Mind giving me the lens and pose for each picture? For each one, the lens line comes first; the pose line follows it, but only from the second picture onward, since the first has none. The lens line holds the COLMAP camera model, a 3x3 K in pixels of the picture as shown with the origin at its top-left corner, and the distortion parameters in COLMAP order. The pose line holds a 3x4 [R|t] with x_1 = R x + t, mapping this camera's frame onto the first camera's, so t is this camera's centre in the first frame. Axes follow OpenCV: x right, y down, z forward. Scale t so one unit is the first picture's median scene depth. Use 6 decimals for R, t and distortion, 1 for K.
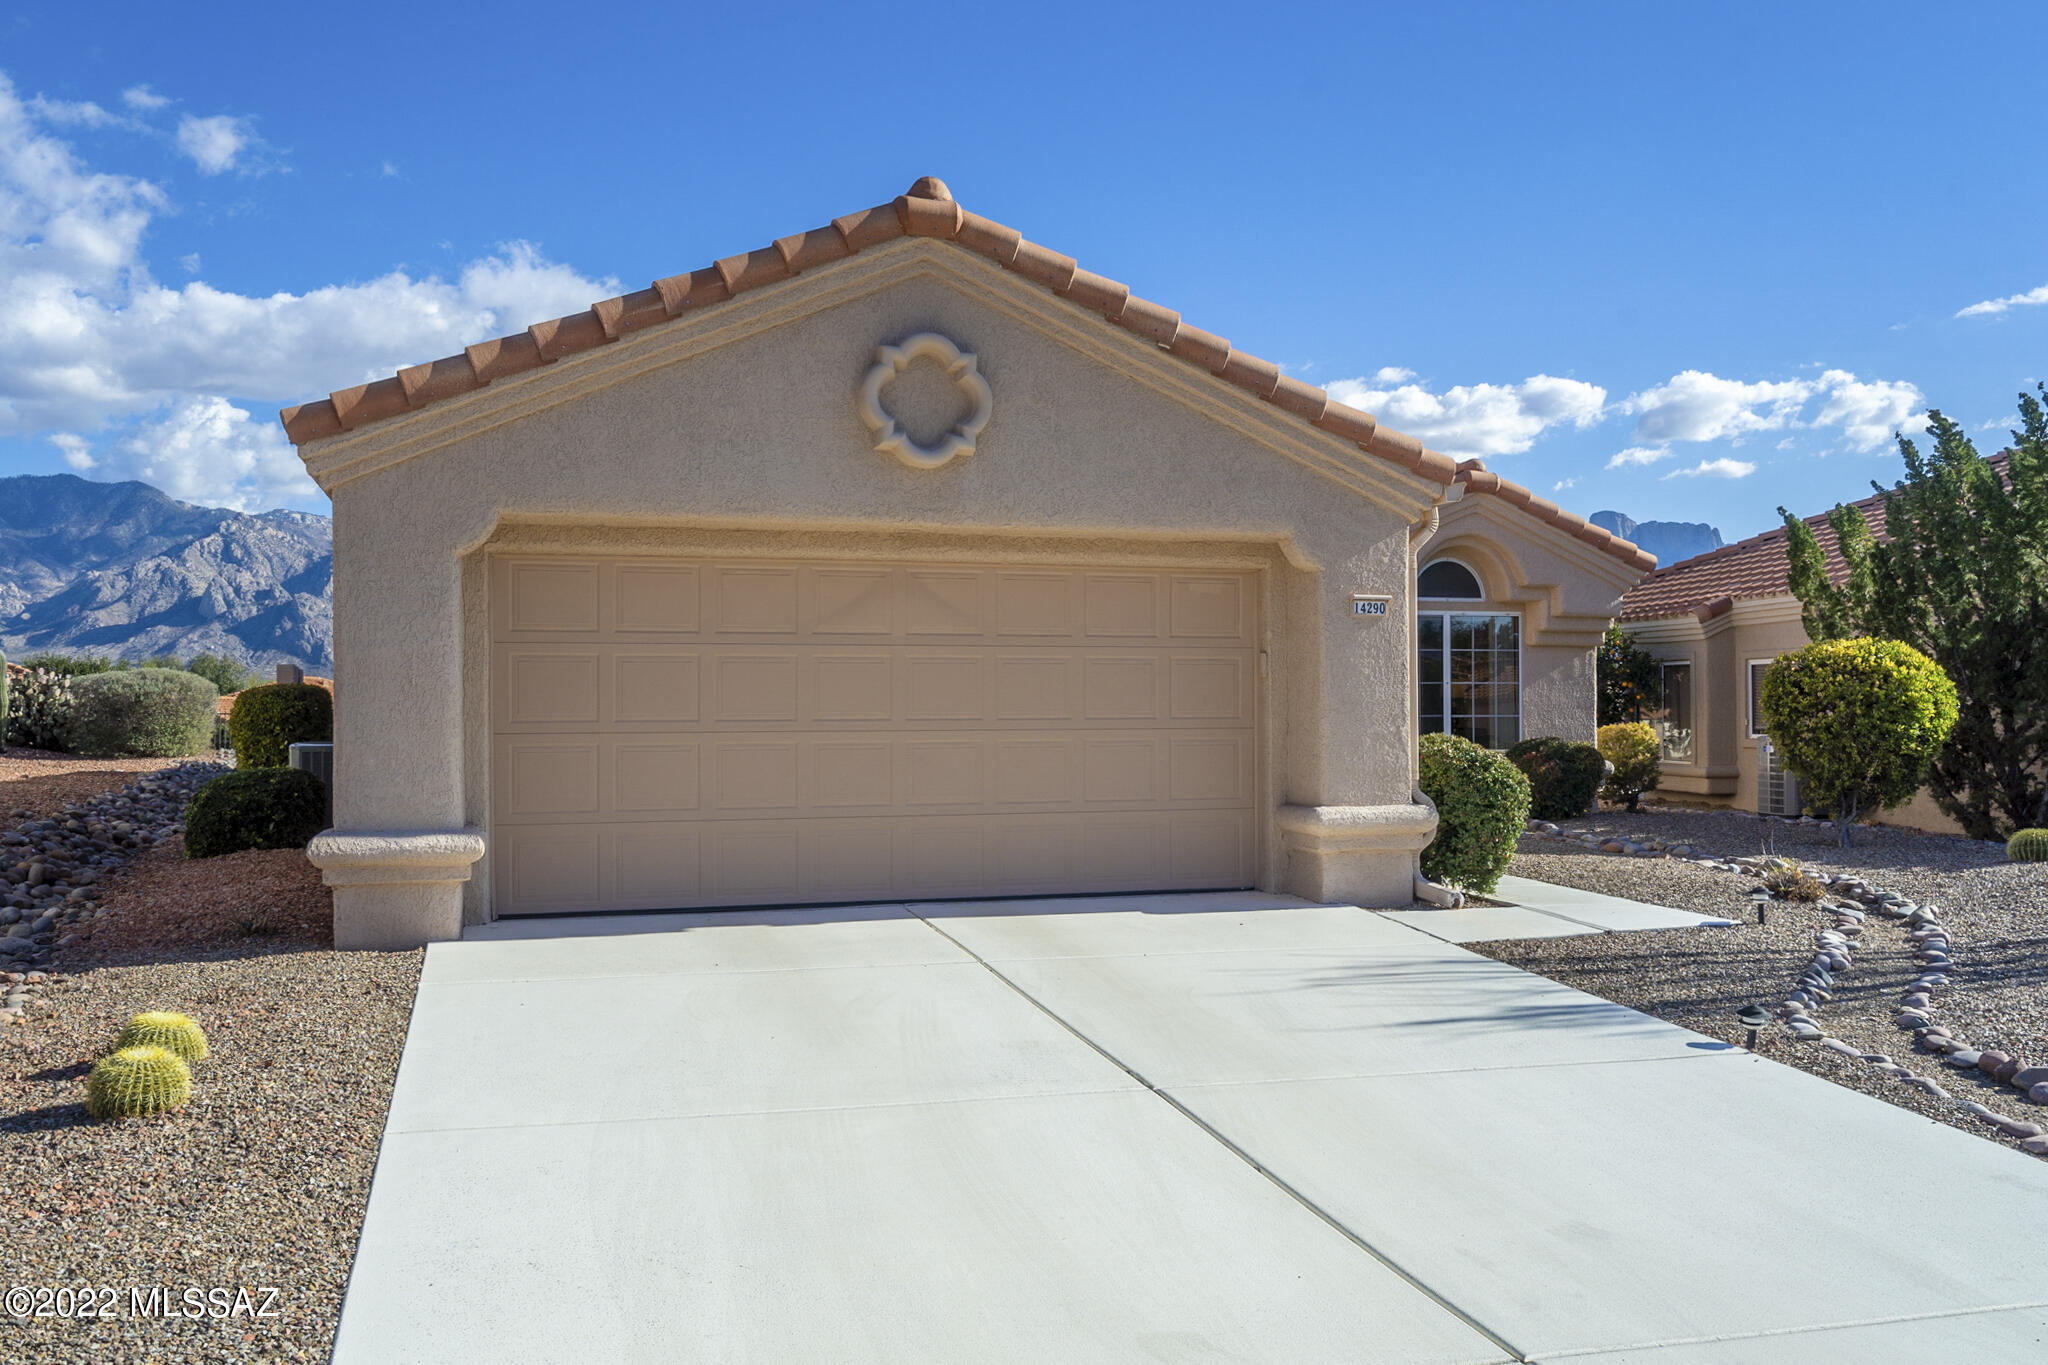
lens RADIAL K [[1700.3, 0, 1028.3], [0, 1700.3, 723.5], [0, 0, 1]] dist [0.002721, -0.006875]
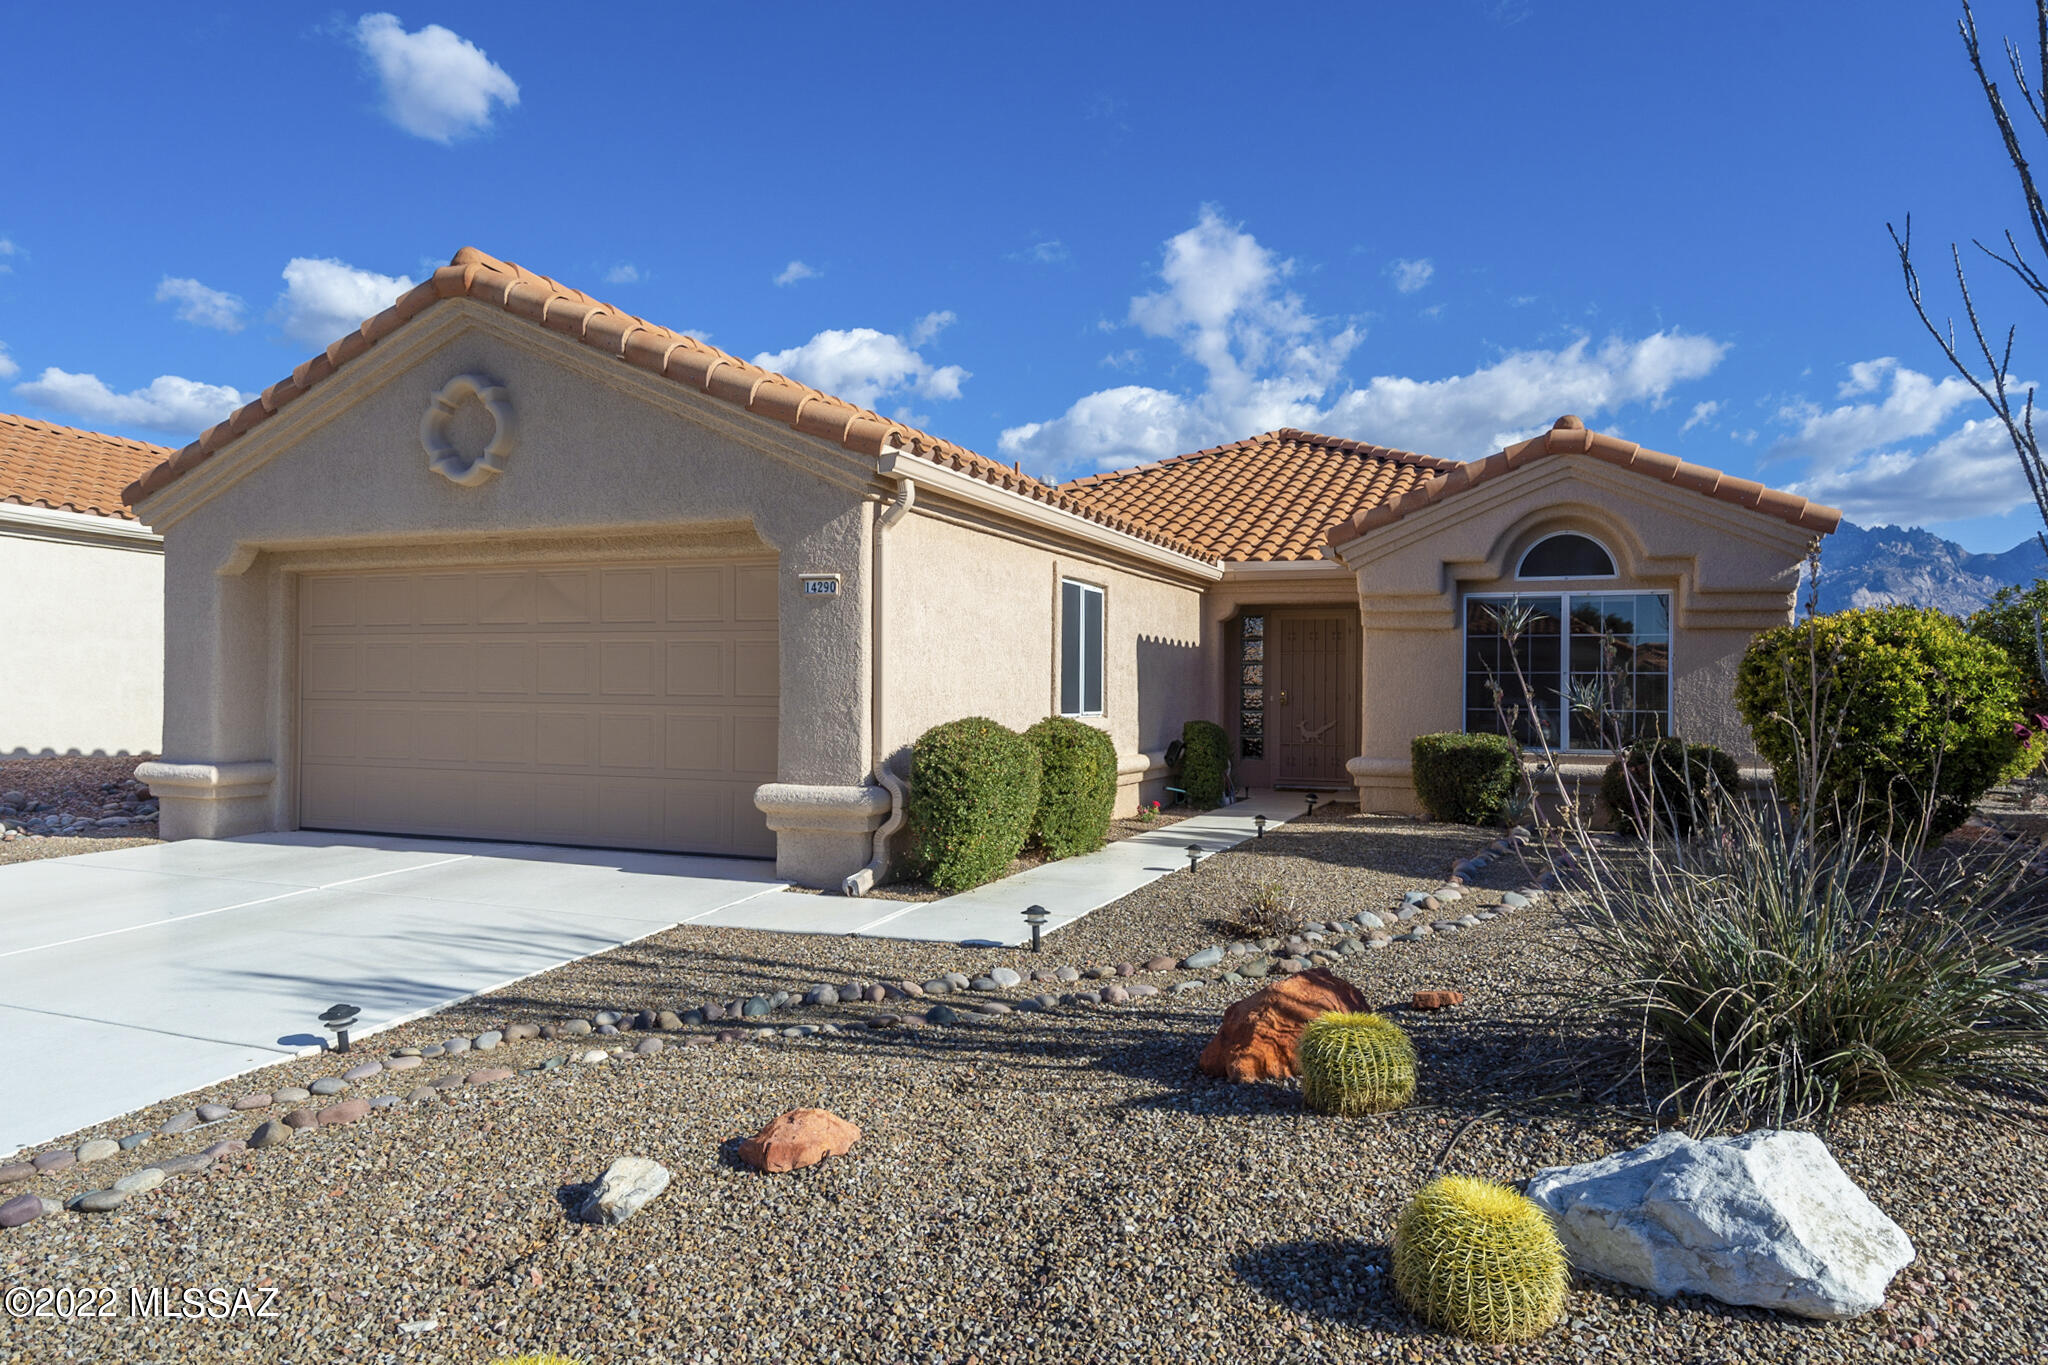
lens RADIAL K [[1381.7, 0, 1016.9], [0, 1381.7, 702.1], [0, 0, 1]] dist [0.001224, 0.000616]
pose [[0.771373, 0.014564, -0.636216, 0.827853], [-0.021520, 0.999763, -0.003205, -0.000399], [0.636019, 0.016164, 0.771504, 0.461532]]
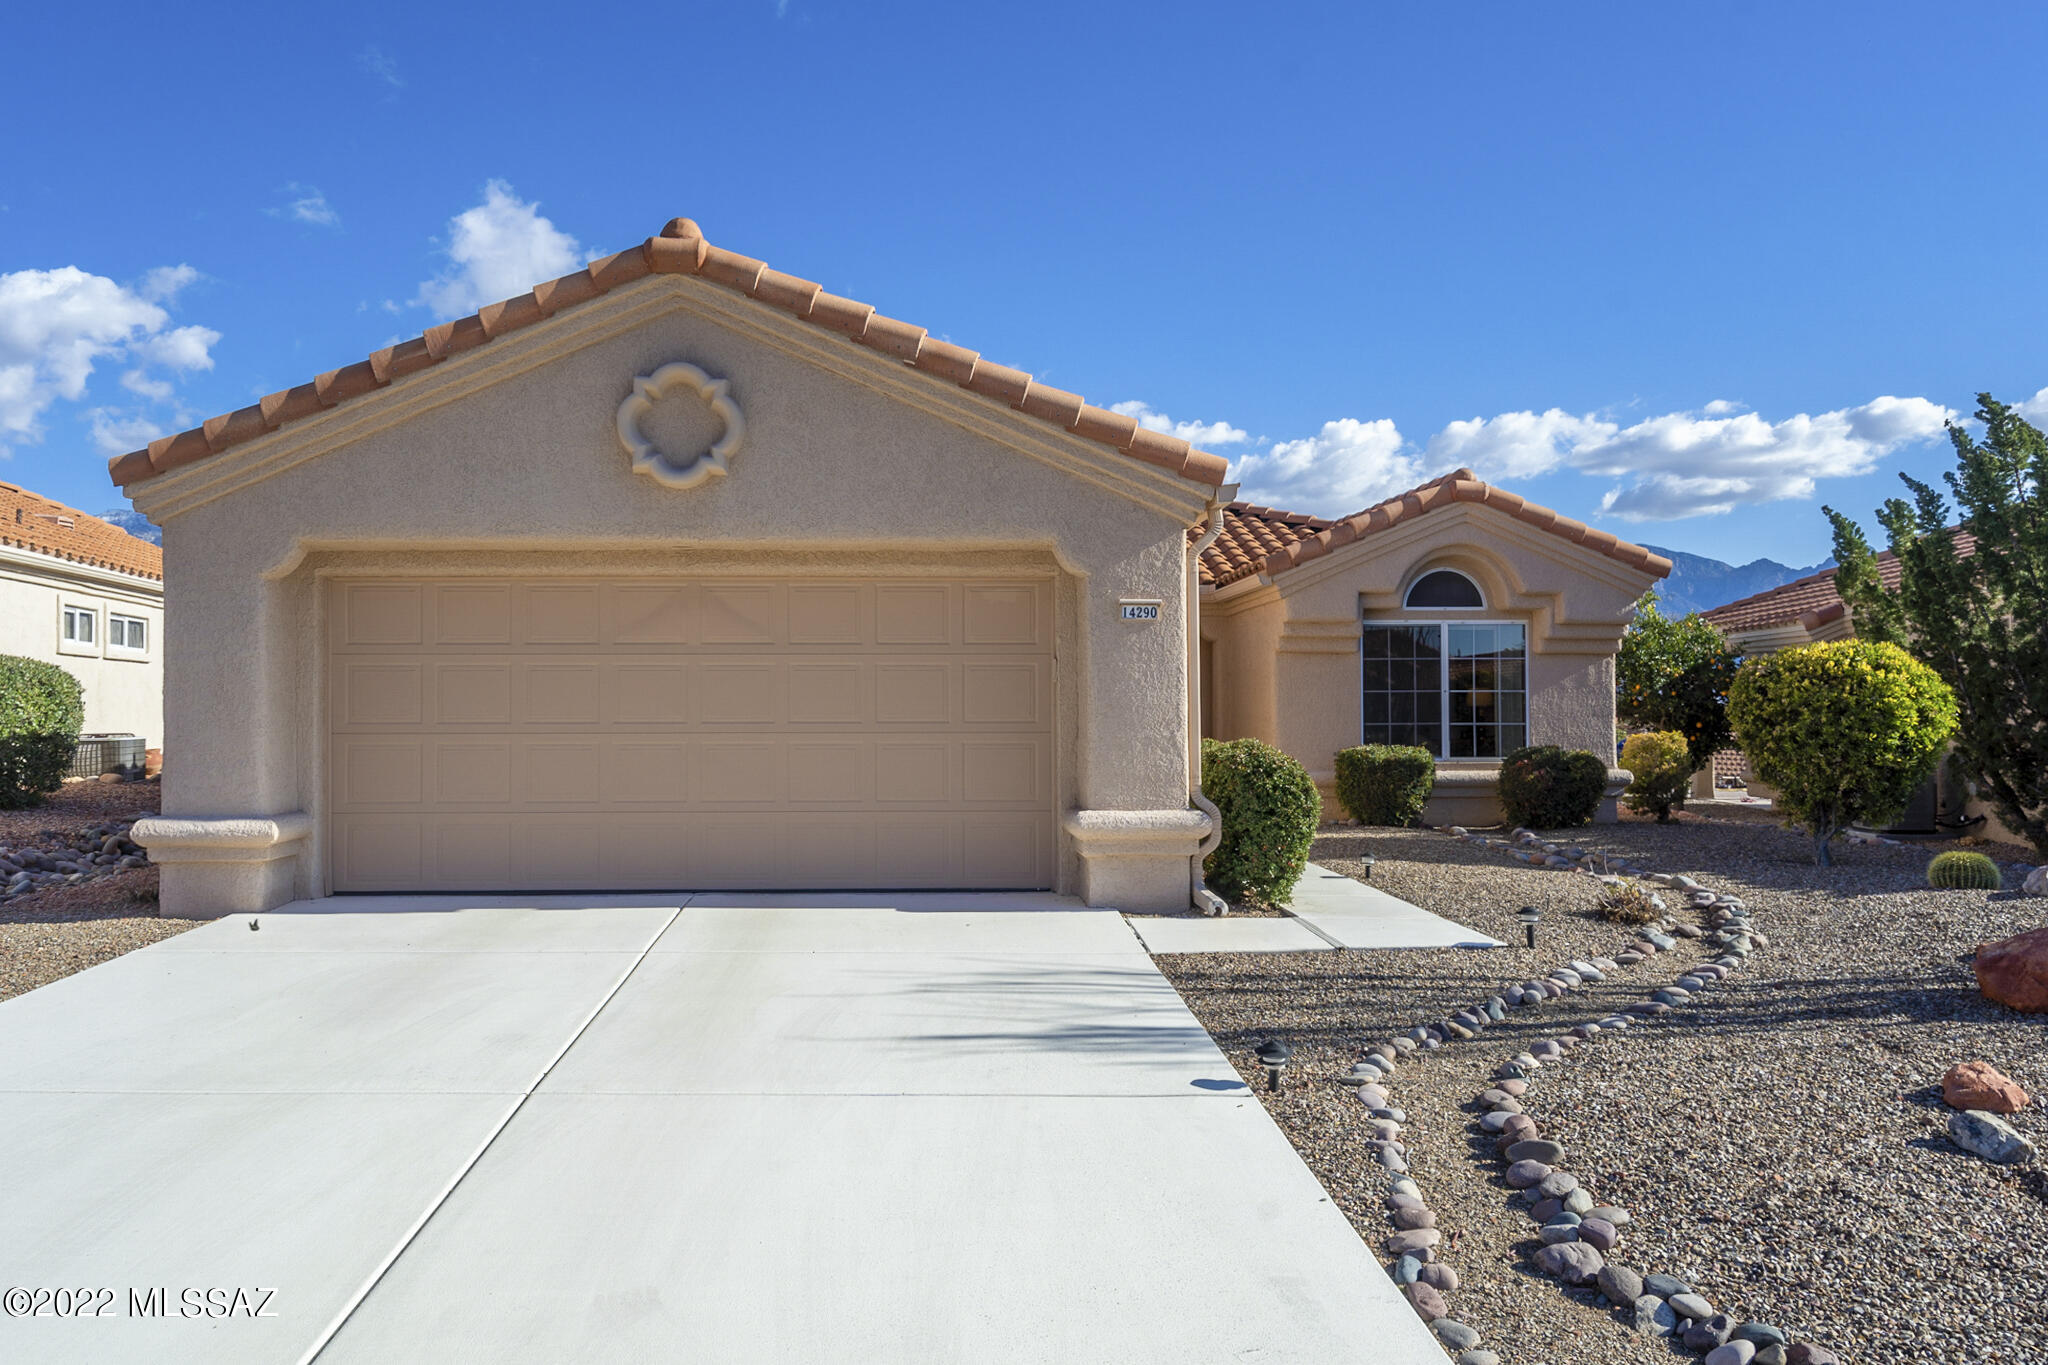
lens RADIAL K [[1442.3, 0, 1020.9], [0, 1442.3, 716.4], [0, 0, 1]] dist [-0.000438, 0.002142]
pose [[0.963963, 0.001798, -0.266031, 0.368896], [-0.004811, 0.999931, -0.010675, 0.002584], [0.265993, 0.011571, 0.963905, 0.170254]]
